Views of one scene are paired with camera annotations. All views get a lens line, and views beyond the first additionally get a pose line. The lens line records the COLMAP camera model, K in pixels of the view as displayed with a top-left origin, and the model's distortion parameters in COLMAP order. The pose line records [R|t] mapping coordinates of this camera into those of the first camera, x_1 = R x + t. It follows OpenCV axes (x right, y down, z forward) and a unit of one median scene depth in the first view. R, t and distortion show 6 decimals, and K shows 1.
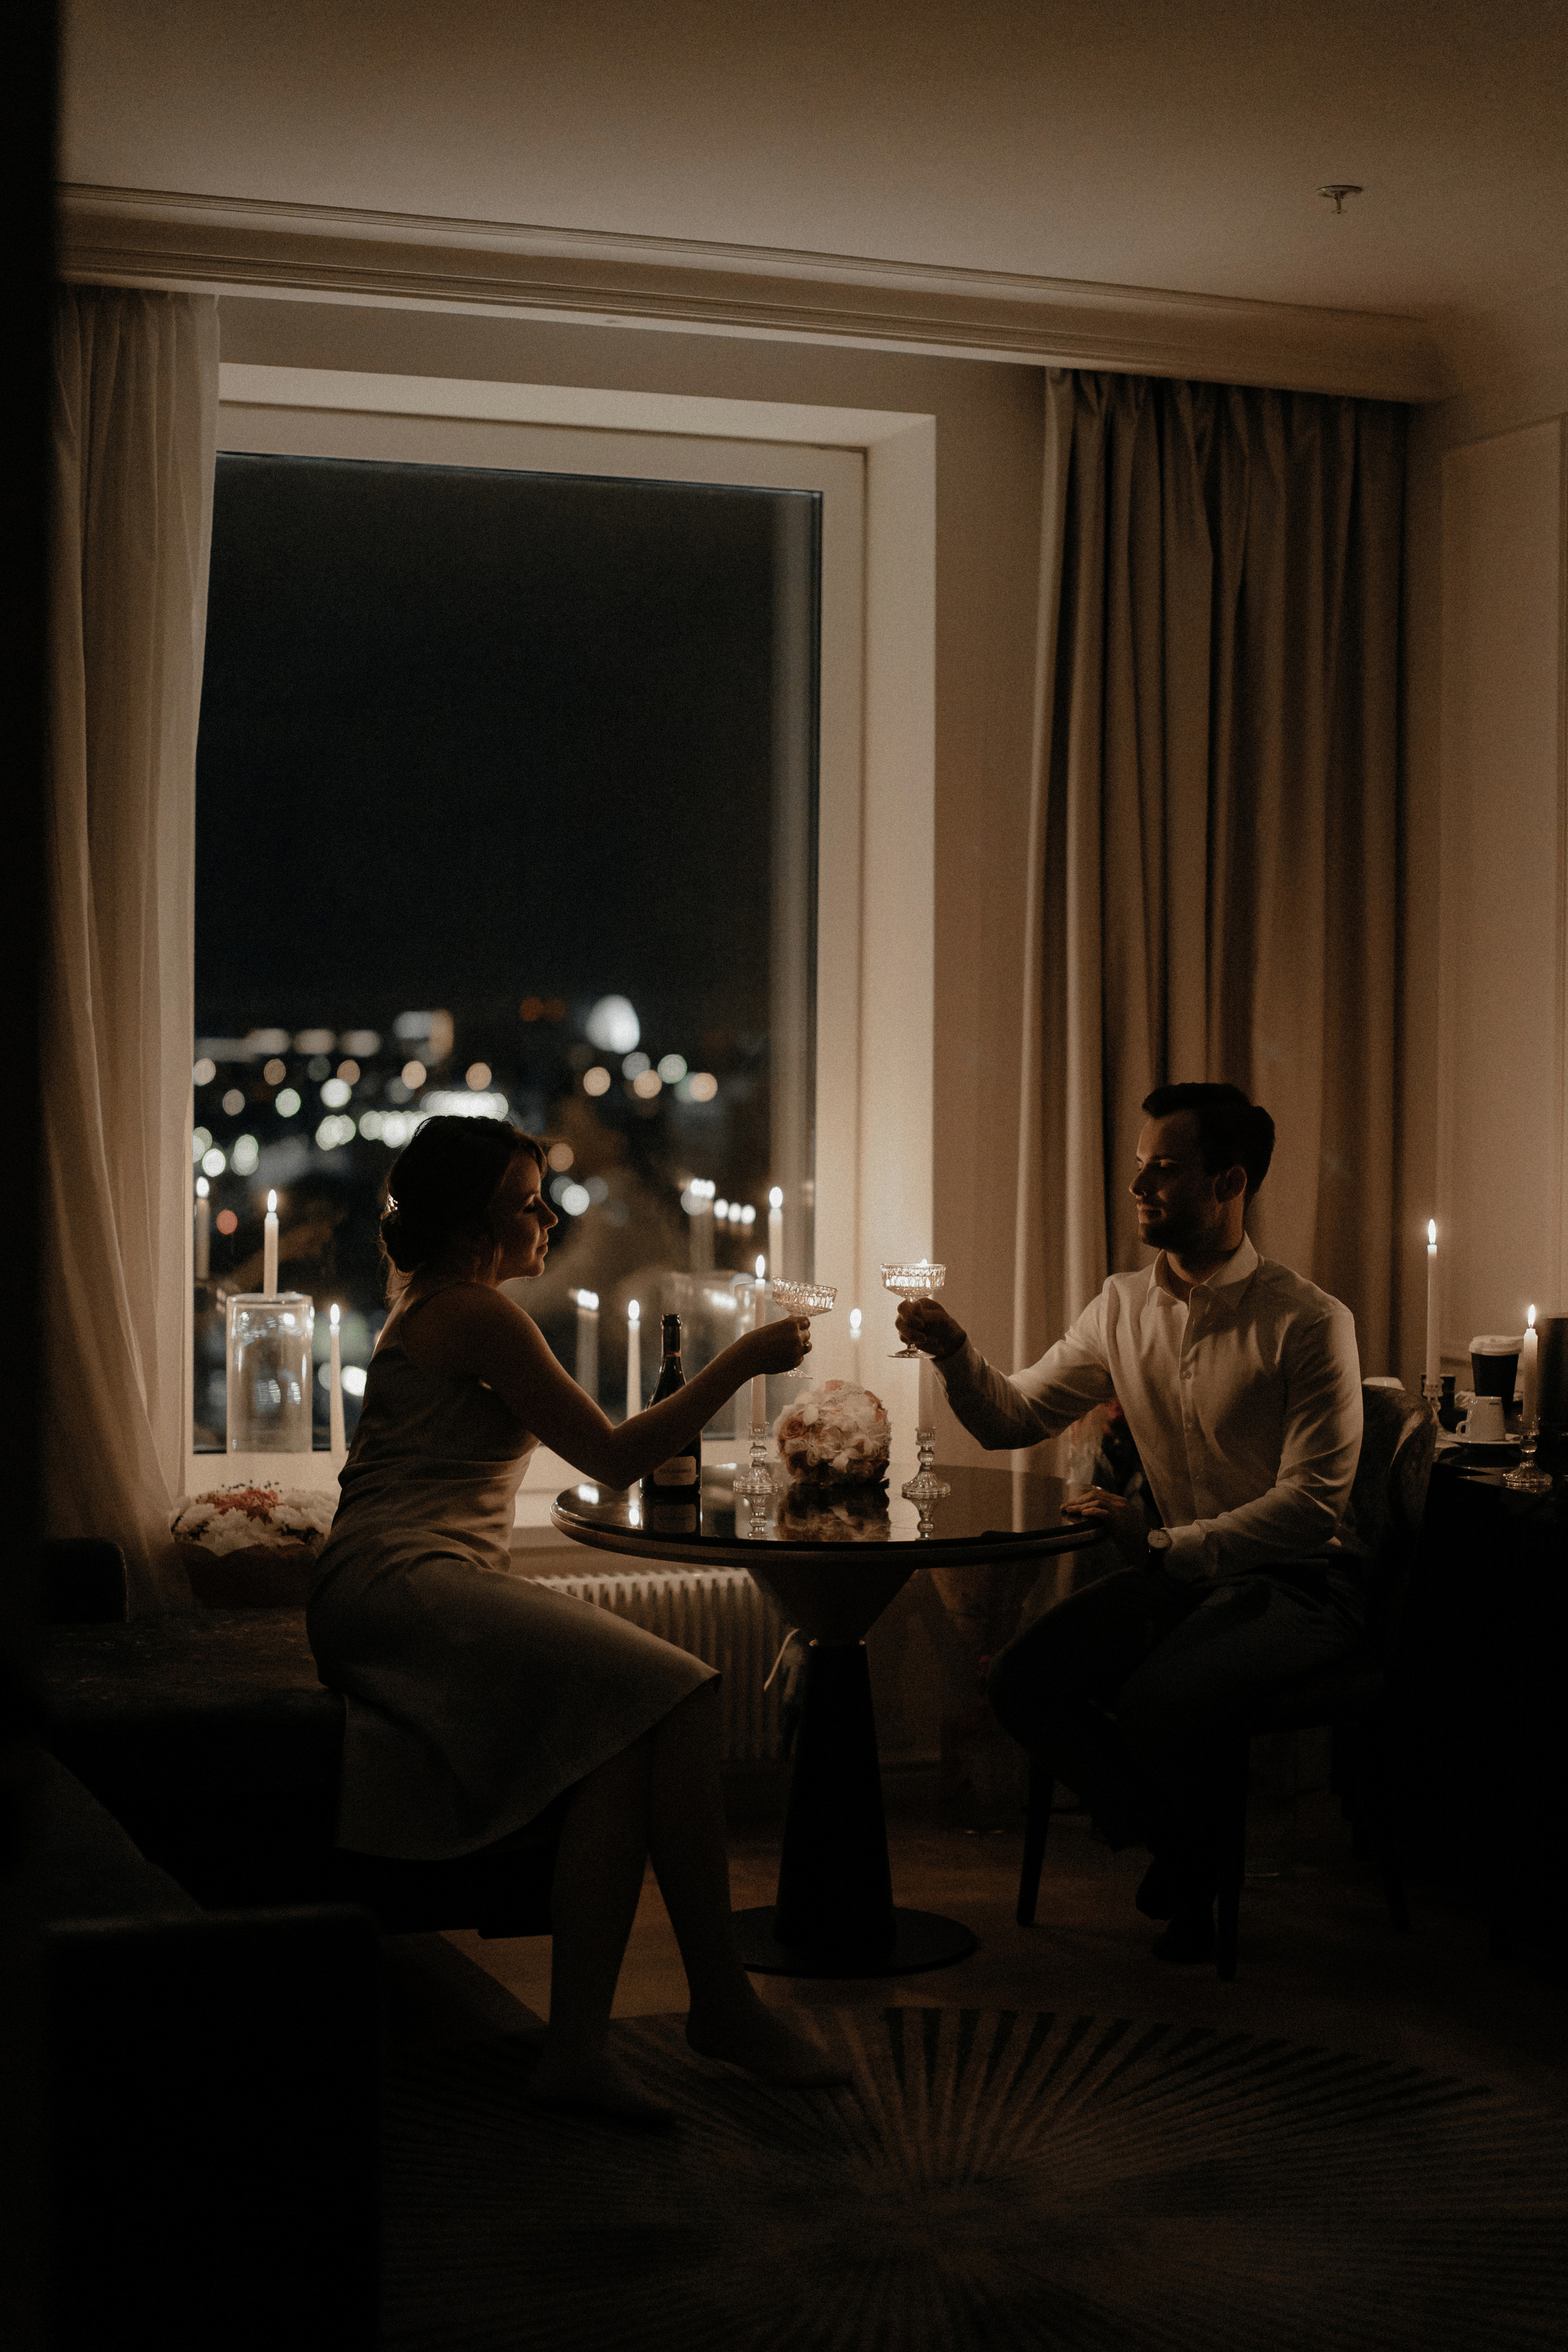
lens RADIAL K [[3439.2, 0, 779.0], [0, 3439.2, 1222.9], [0, 0, 1]] dist [-0.059755, -0.007690]
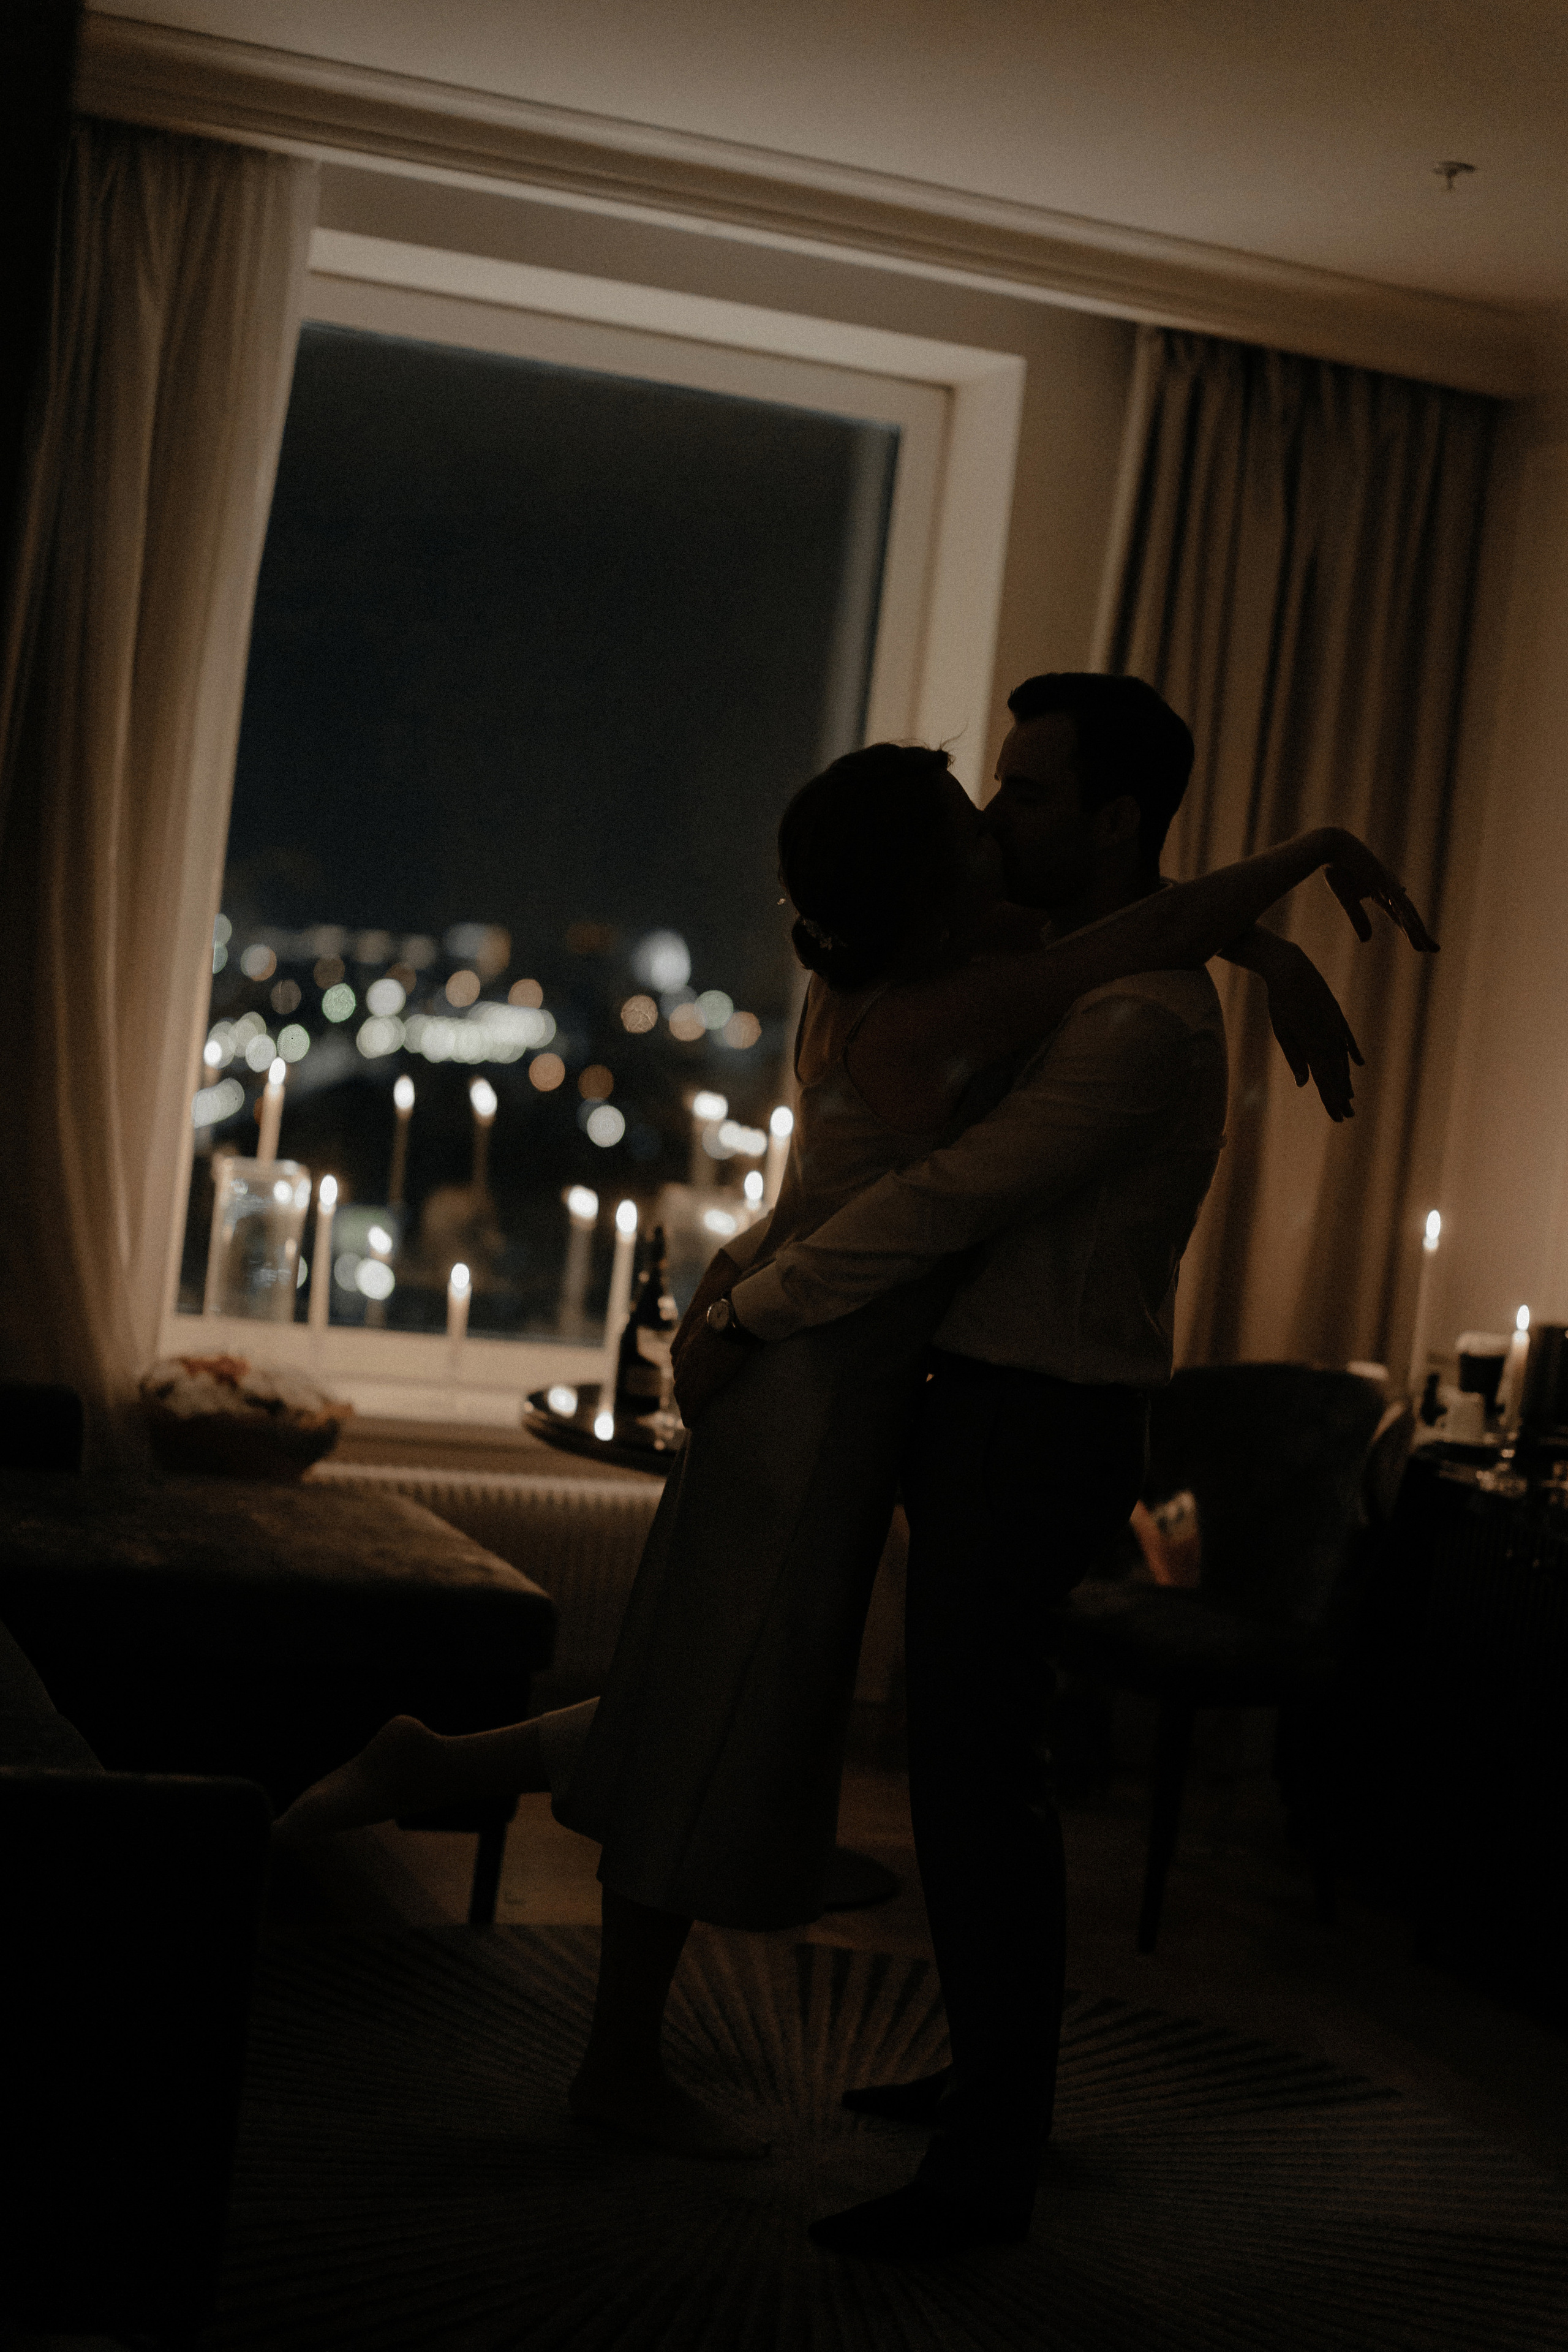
lens RADIAL K [[3318.3, 0, 784.0], [0, 3318.3, 1176.0], [0, 0, 1]] dist [-0.036359, -0.018399]
pose [[0.994325, 0.106133, -0.007280, 0.008923], [-0.106130, 0.994352, 0.000789, 0.007655], [0.007323, -0.000012, 0.999973, 0.038926]]
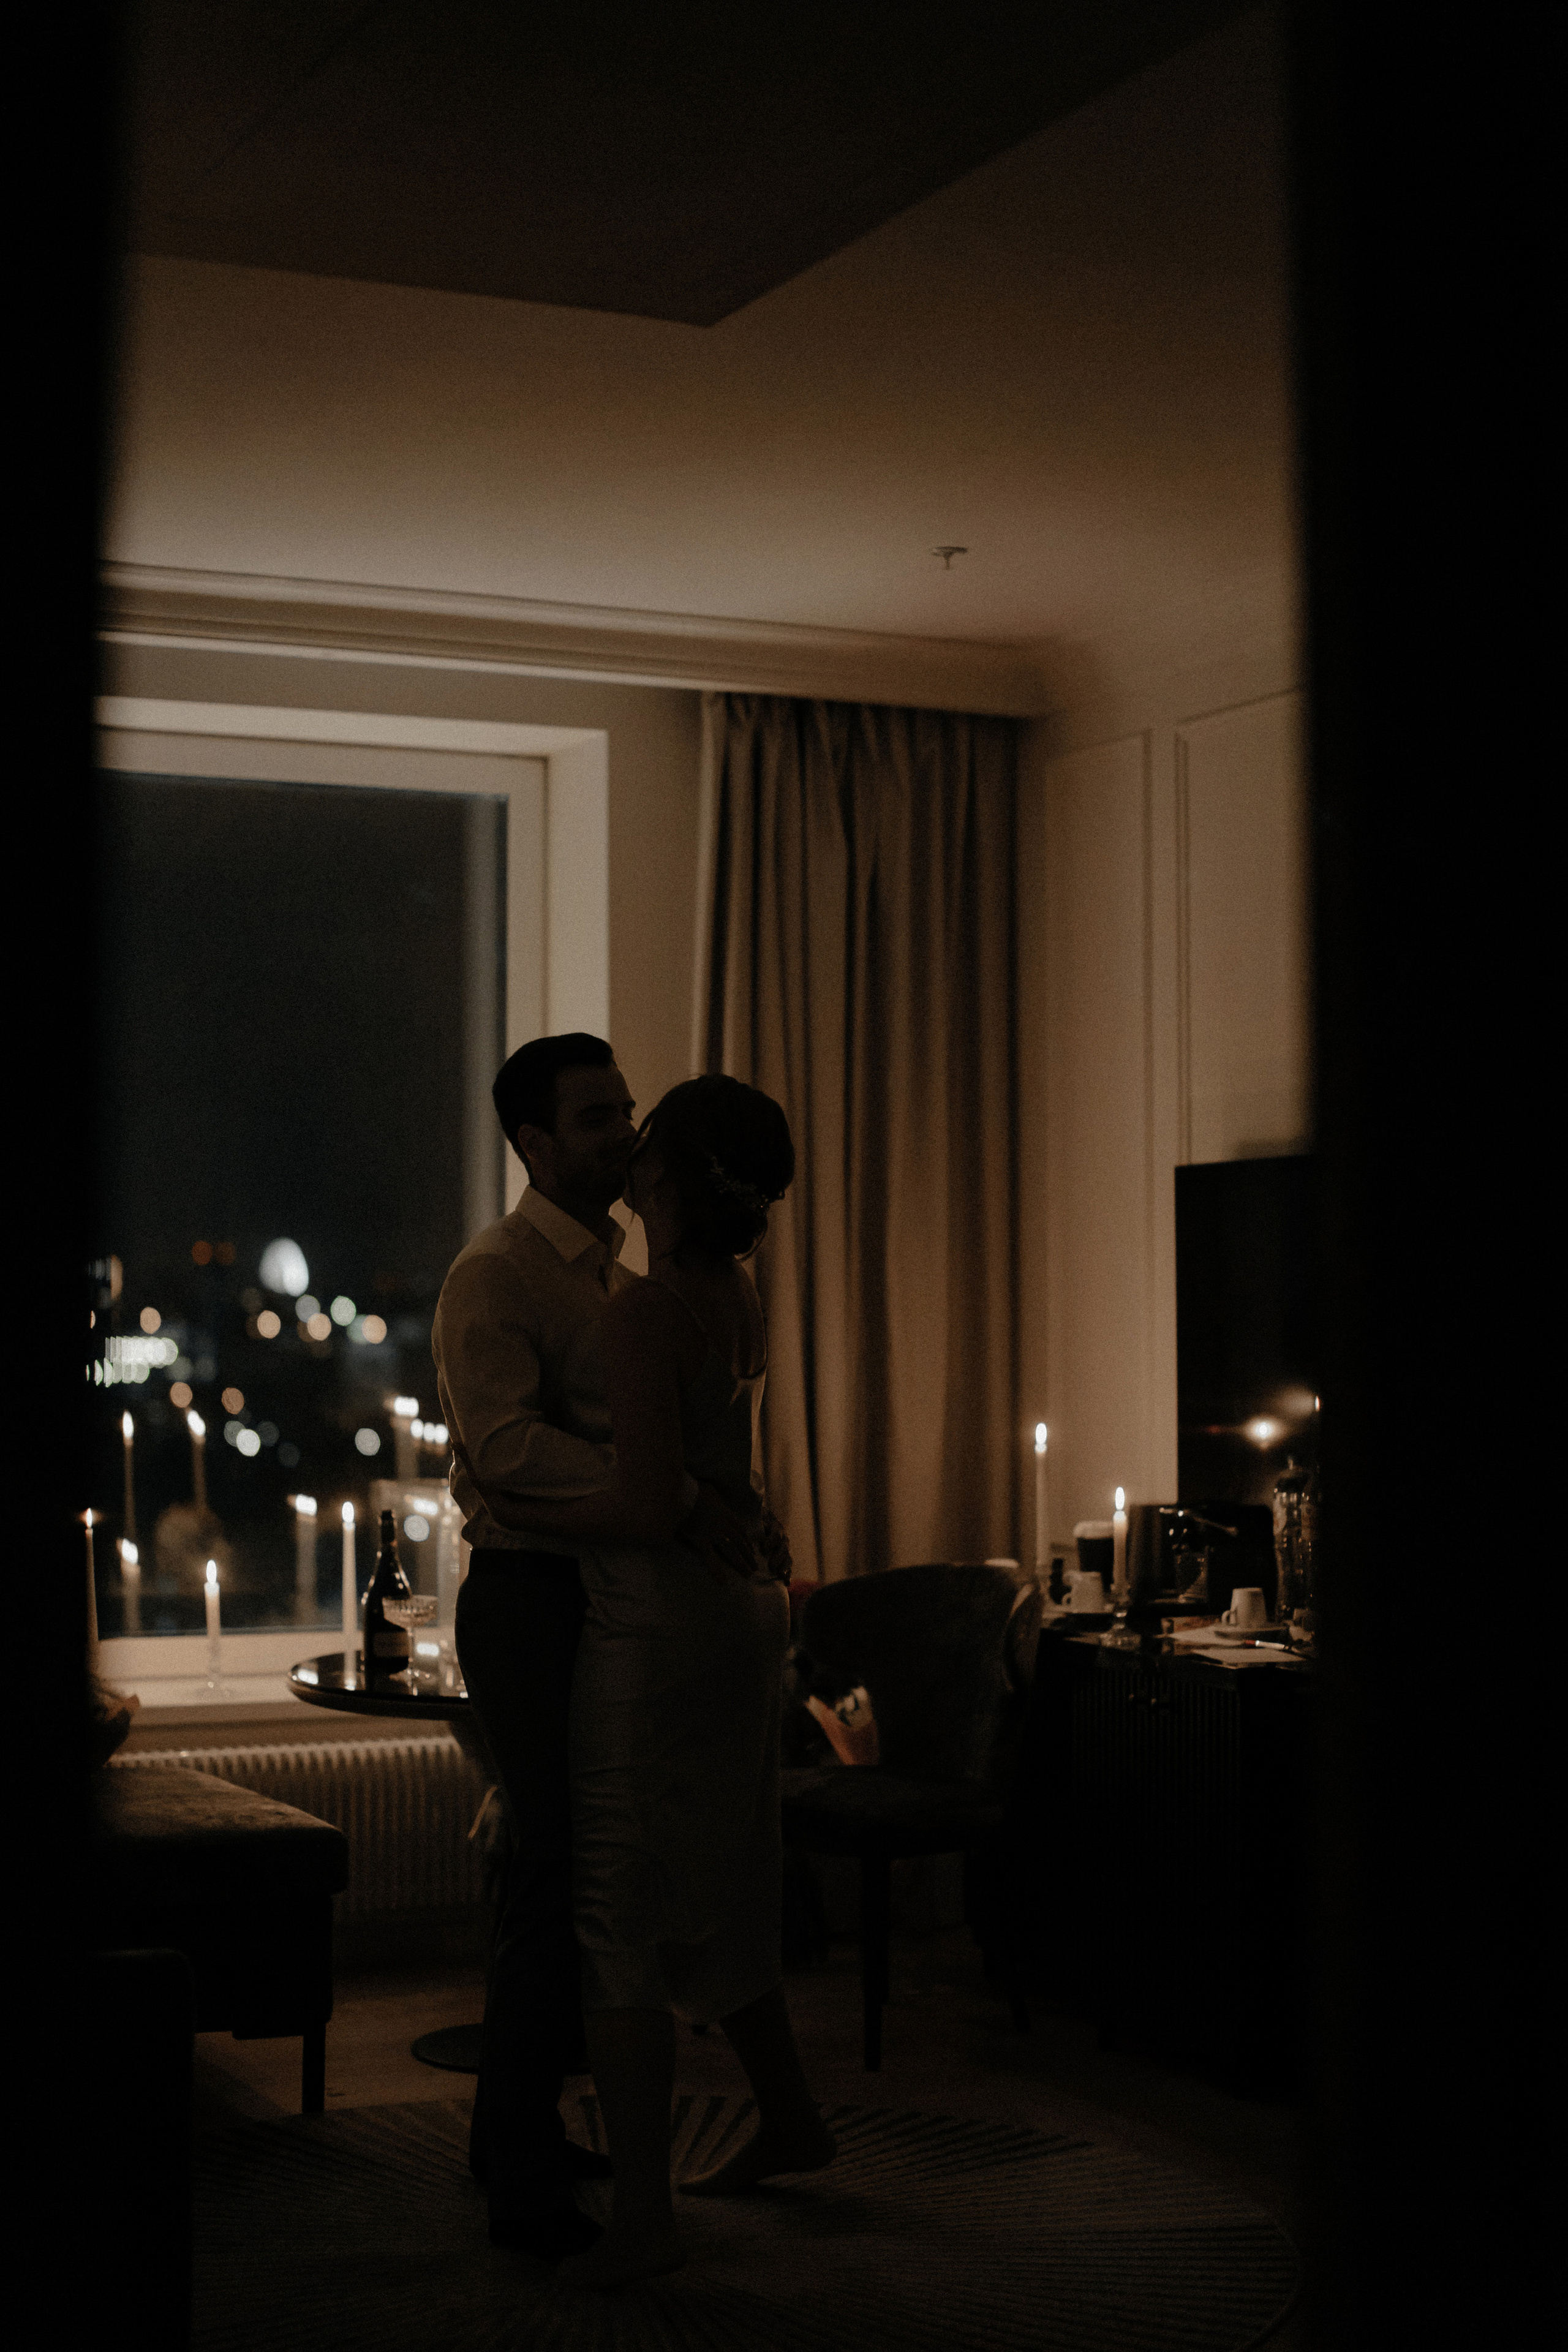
lens RADIAL K [[3665.8, 0, 780.0], [0, 3665.8, 1251.0], [0, 0, 1]] dist [0.237147, 0.020145]
pose [[0.995262, -0.006691, 0.096996, -0.018594], [0.012829, 0.997944, -0.062796, 0.018302], [-0.096377, 0.063742, 0.993302, -0.237129]]
